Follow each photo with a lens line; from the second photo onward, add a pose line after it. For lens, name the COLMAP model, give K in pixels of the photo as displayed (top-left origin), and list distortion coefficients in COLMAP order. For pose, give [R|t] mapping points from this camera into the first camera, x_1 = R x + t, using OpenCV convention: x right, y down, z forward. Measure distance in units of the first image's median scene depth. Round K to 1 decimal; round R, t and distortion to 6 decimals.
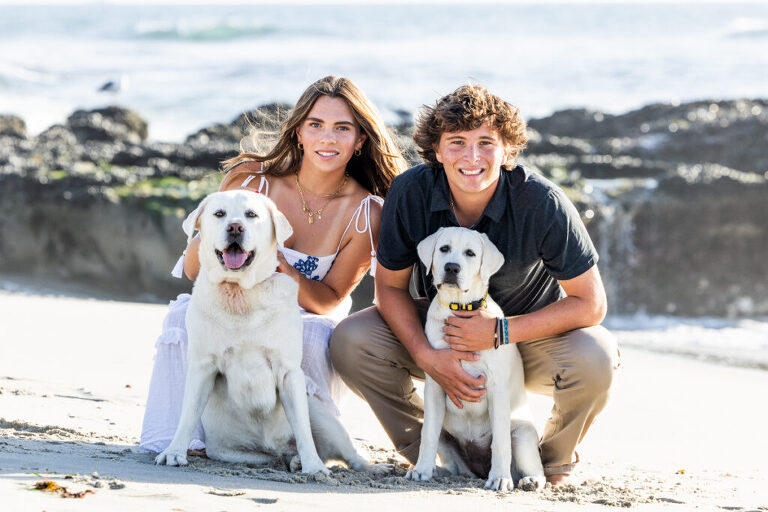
lens RADIAL K [[2842.8, 0, 384.0], [0, 2842.8, 255.7], [0, 0, 1]] dist [-0.228041, 0.000000]
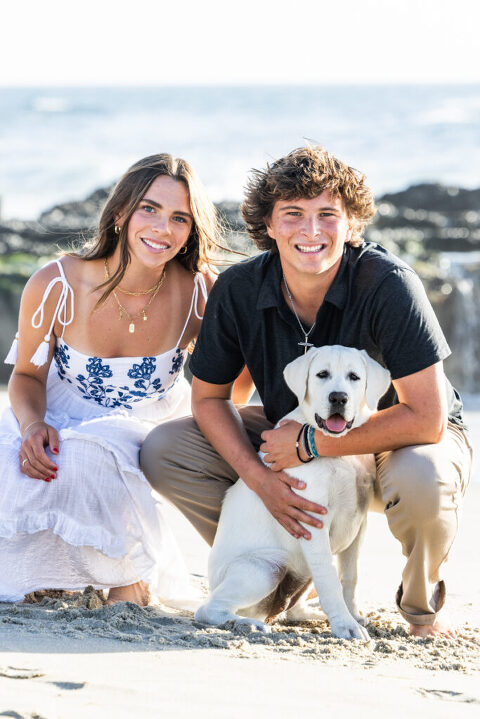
lens RADIAL K [[2661.5, 0, 239.9], [0, 2661.5, 359.4], [0, 0, 1]] dist [-0.228041, 0.000000]
pose [[0.999969, -0.006530, -0.004311, 0.012902], [0.006585, 0.999895, 0.012923, -0.006911], [0.004226, -0.012951, 0.999907, 0.209218]]
